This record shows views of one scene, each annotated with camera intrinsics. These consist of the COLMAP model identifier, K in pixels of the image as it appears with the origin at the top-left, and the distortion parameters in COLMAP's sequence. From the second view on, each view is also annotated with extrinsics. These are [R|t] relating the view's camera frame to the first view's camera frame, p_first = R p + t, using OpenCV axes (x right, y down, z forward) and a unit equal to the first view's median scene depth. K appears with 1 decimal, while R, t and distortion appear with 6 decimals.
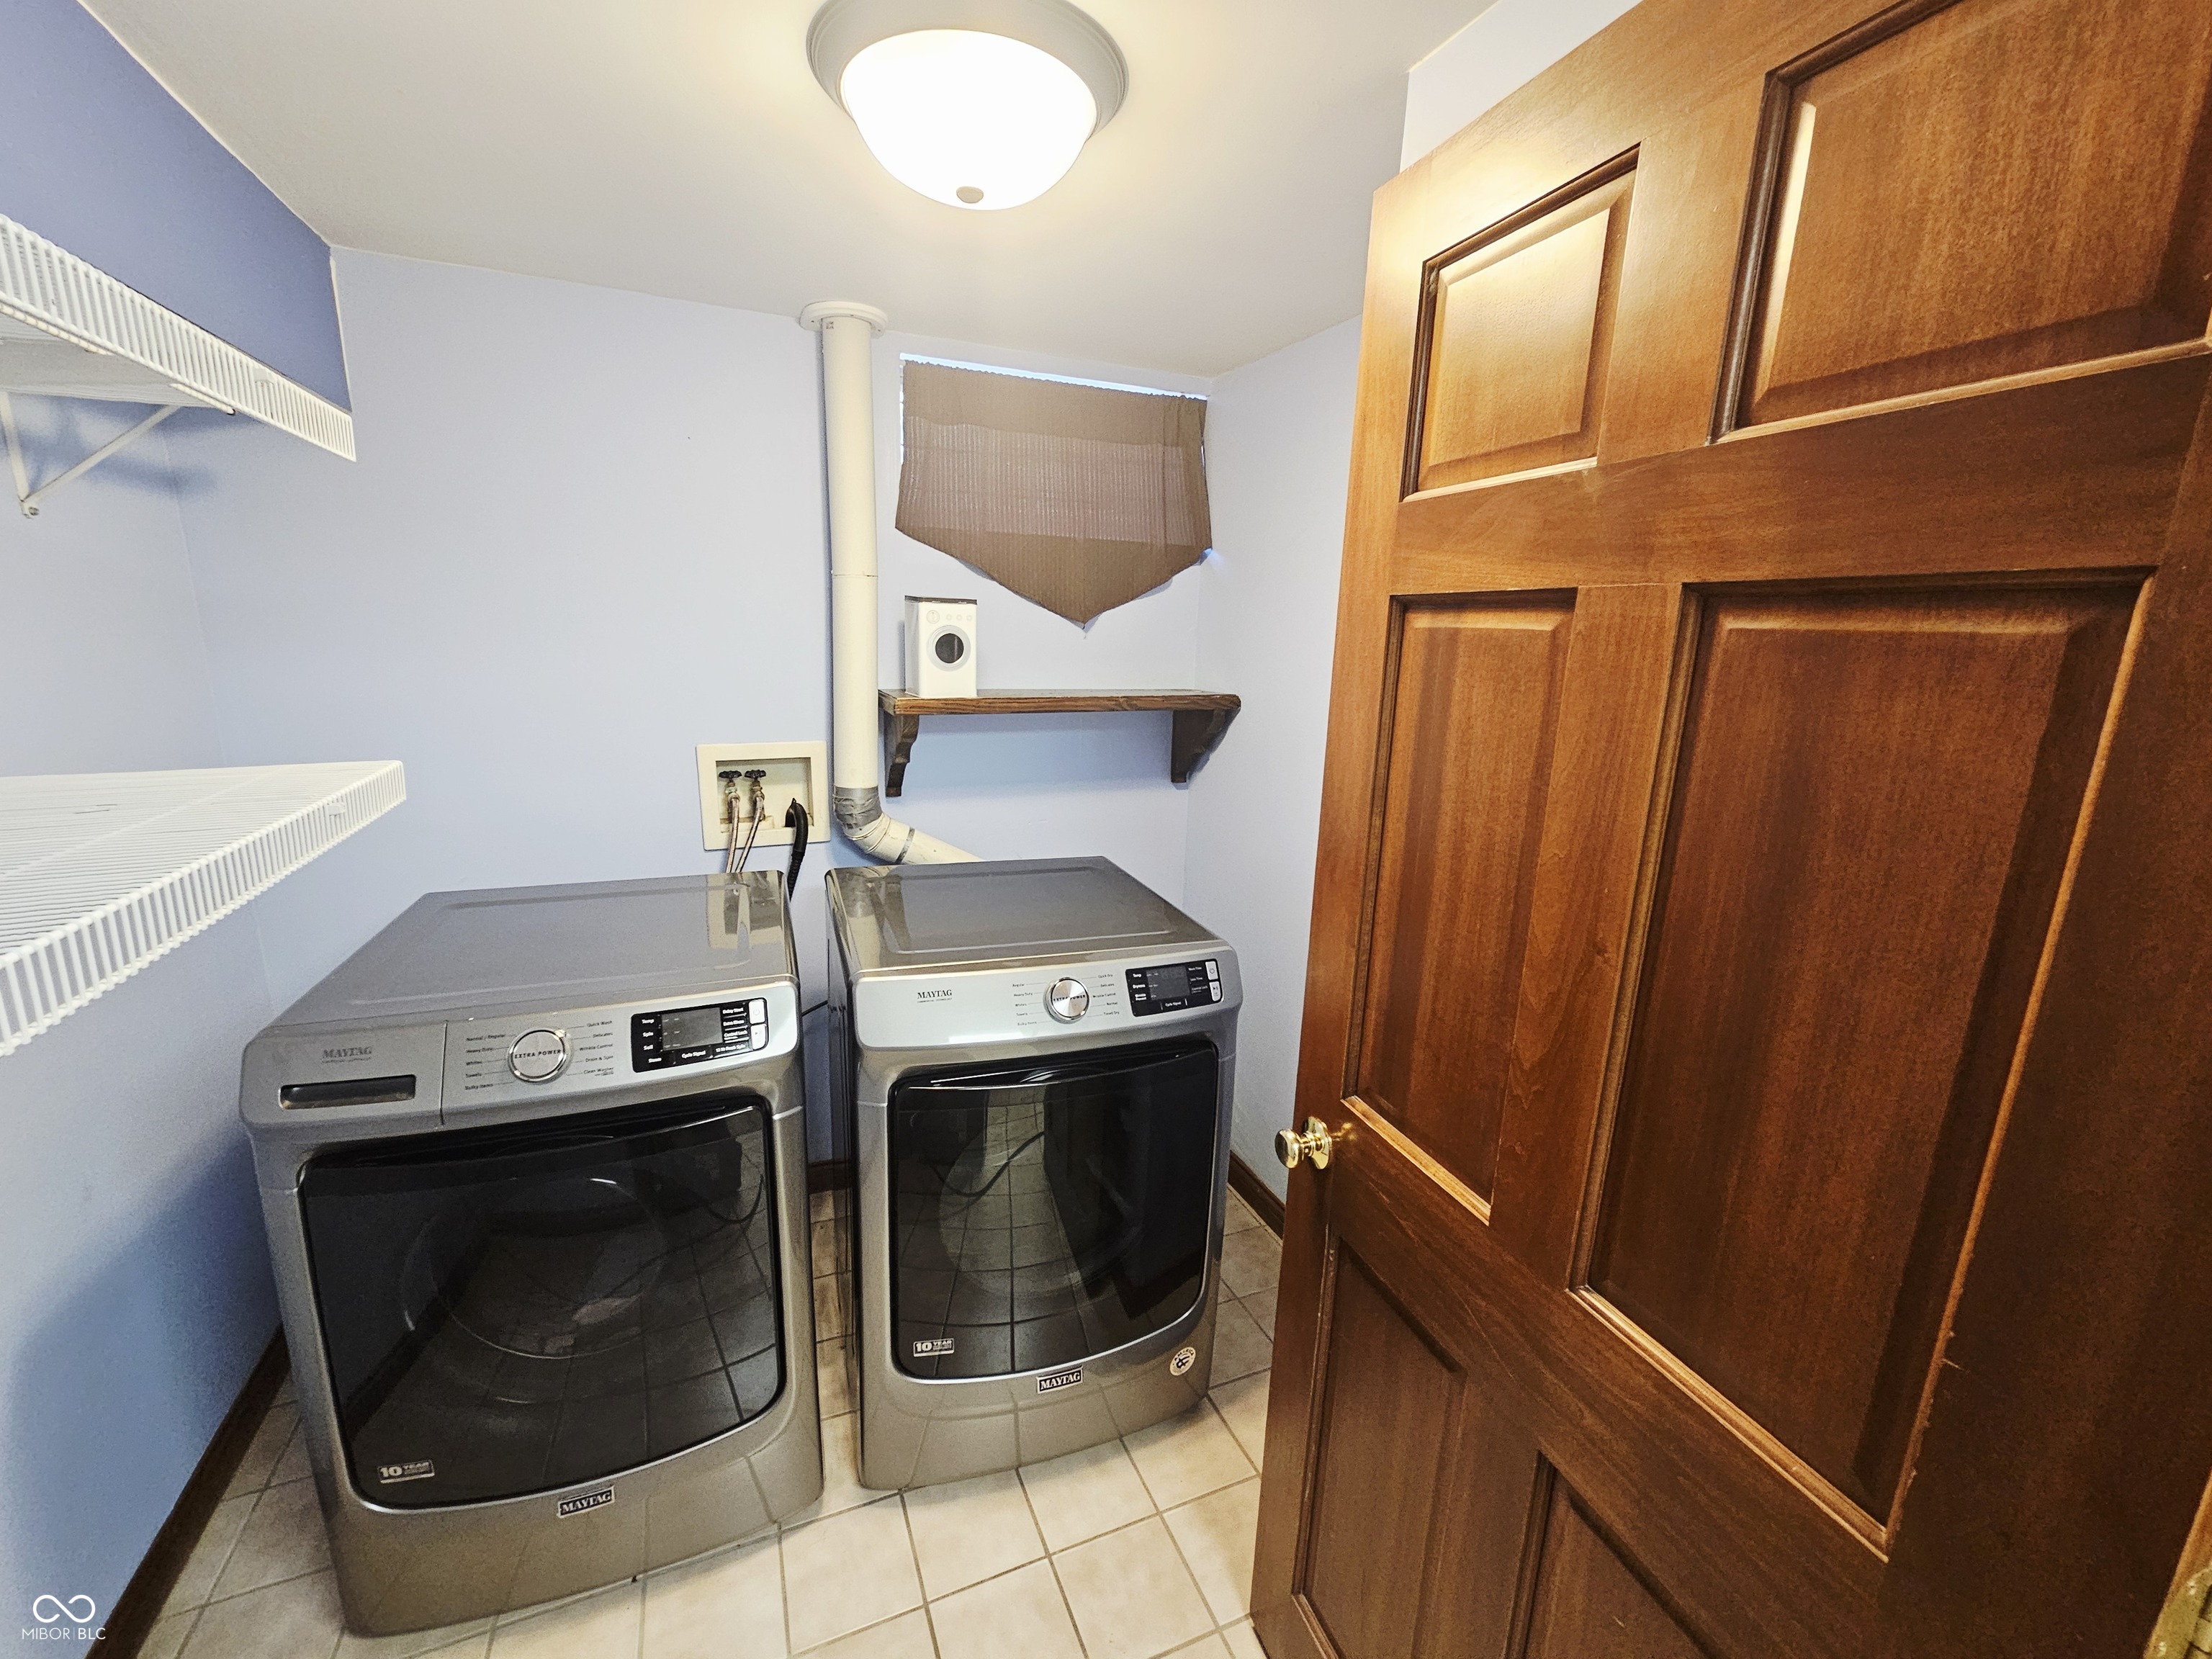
lens RADIAL K [[893.1, 0, 1103.6], [0, 893.1, 820.0], [0, 0, 1]] dist [0.000726, 0.000120]
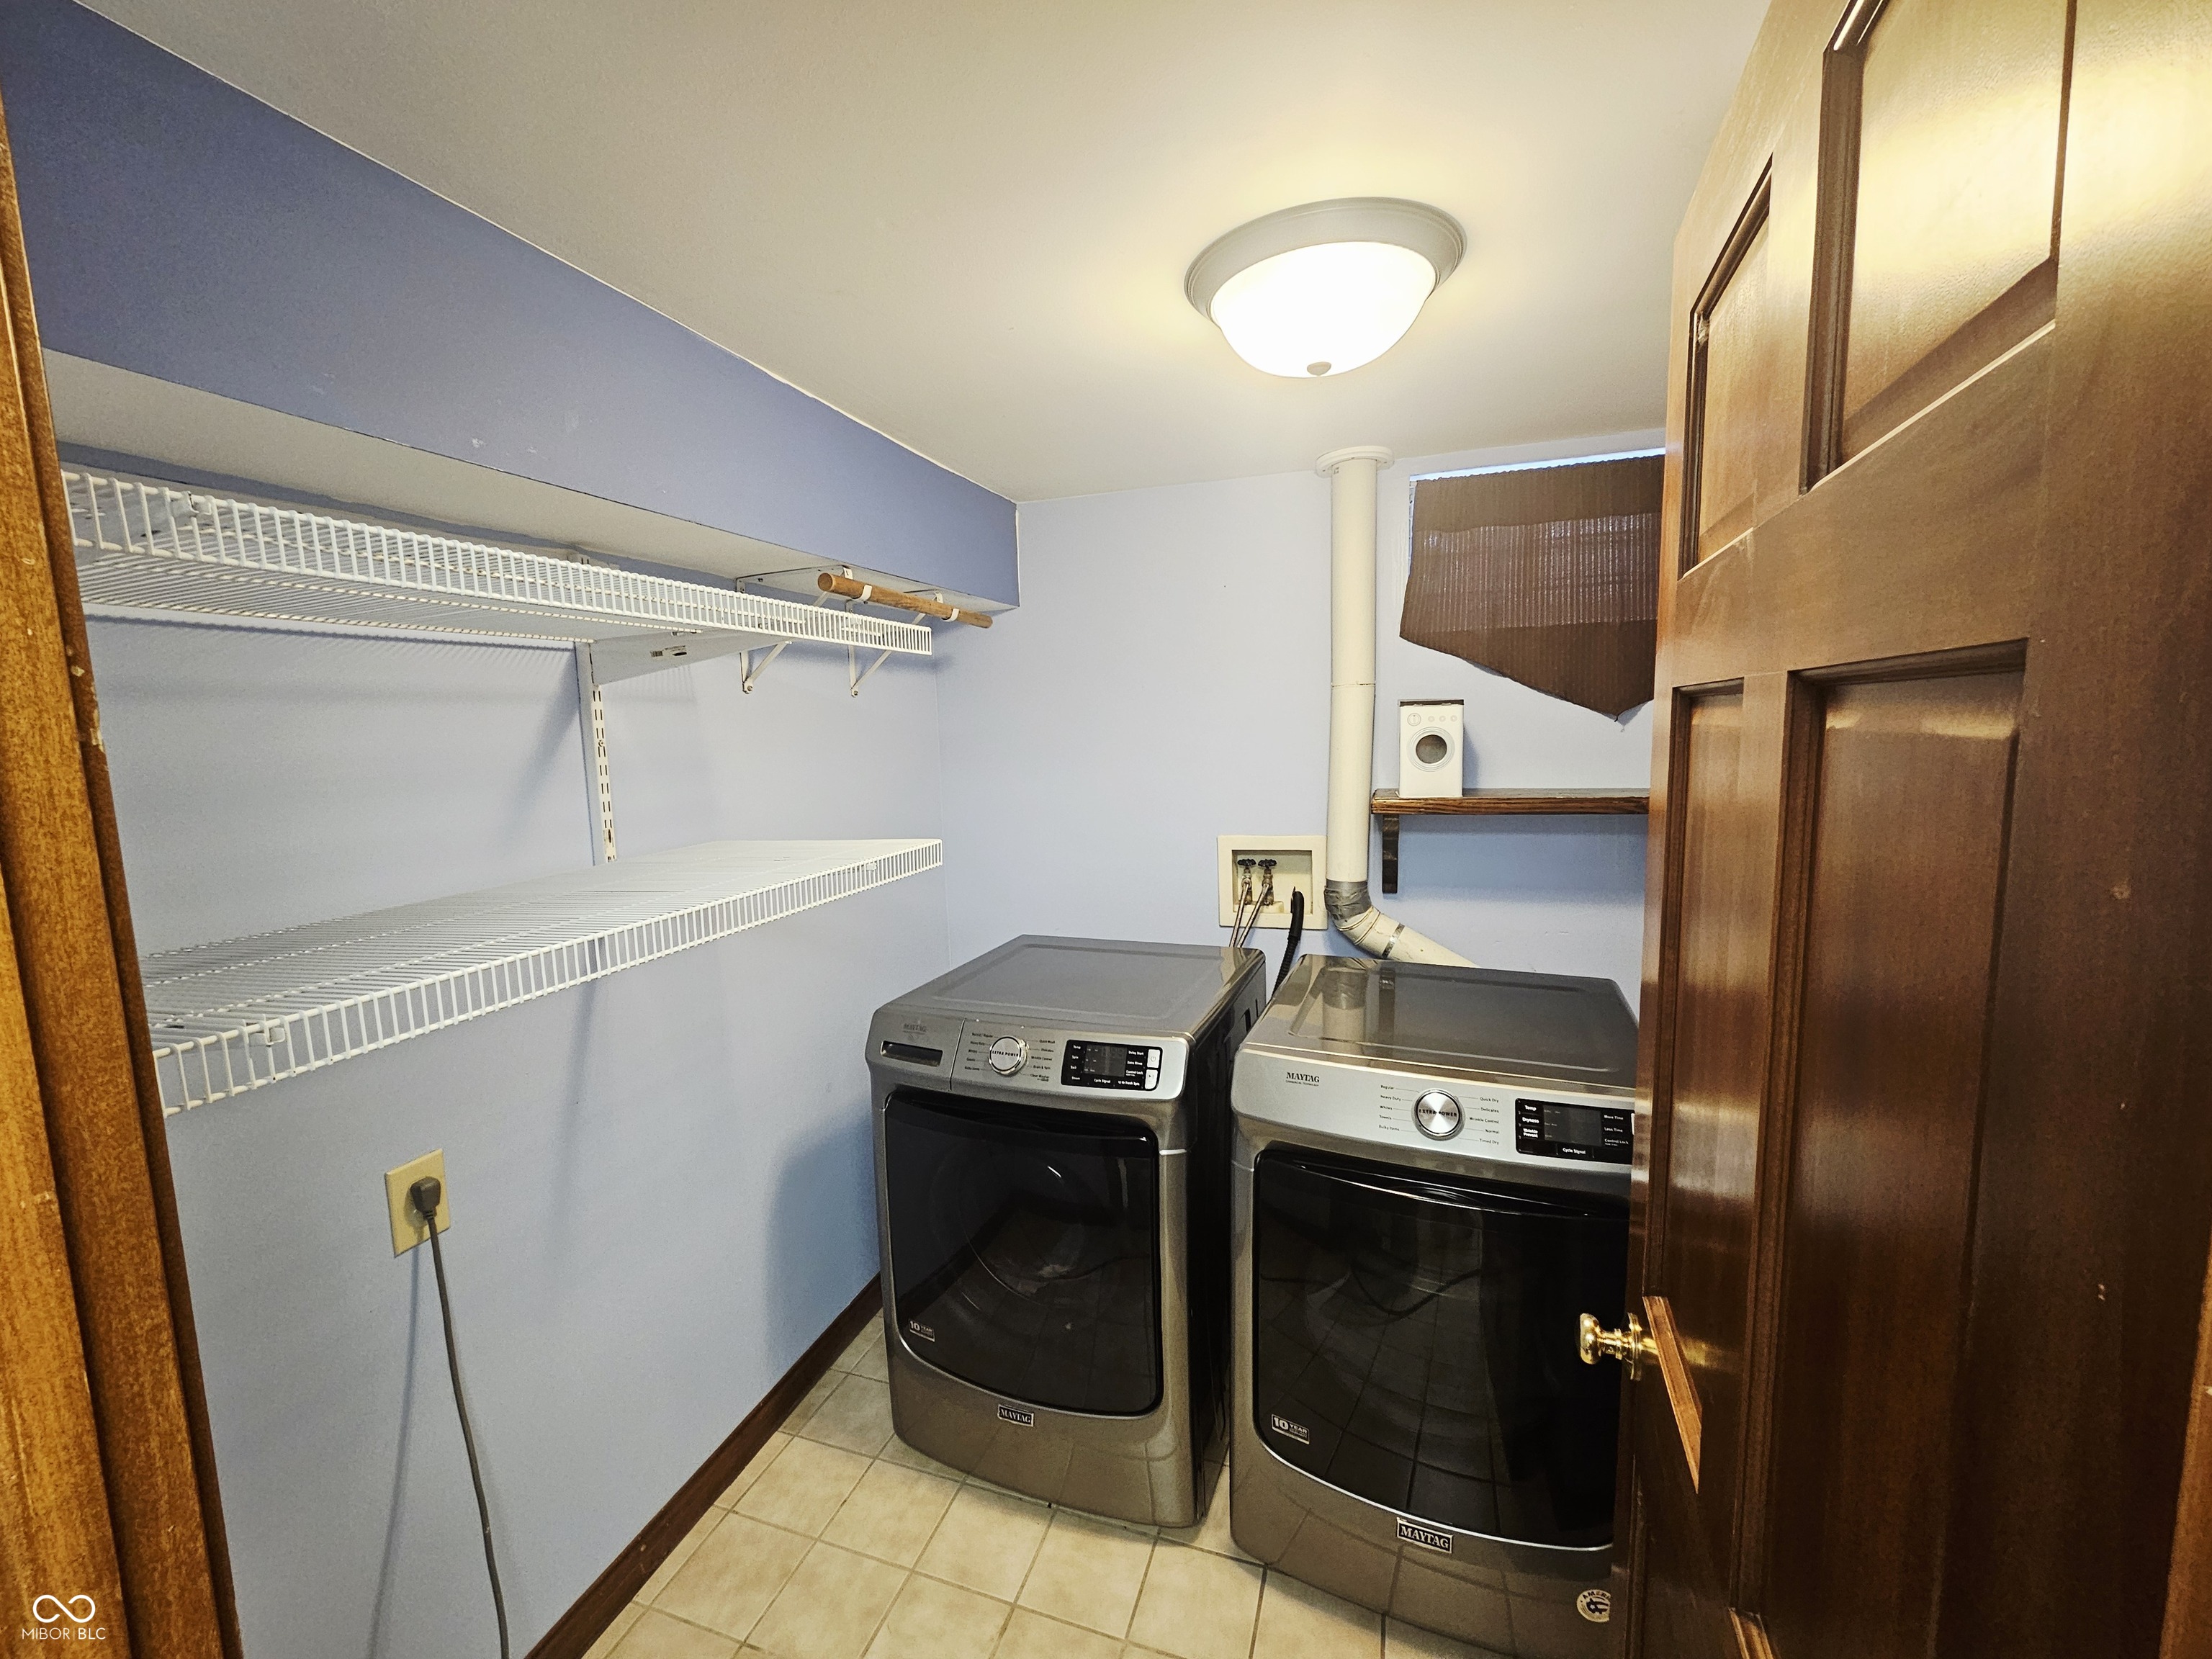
lens RADIAL K [[887.3, 0, 1103.1], [0, 887.3, 820.6], [0, 0, 1]] dist [-0.001923, 0.000826]
pose [[0.753294, 0.022059, -0.657313, 0.290947], [-0.090137, 0.993469, -0.069959, -0.011704], [0.651477, 0.111948, 0.750363, 0.019521]]
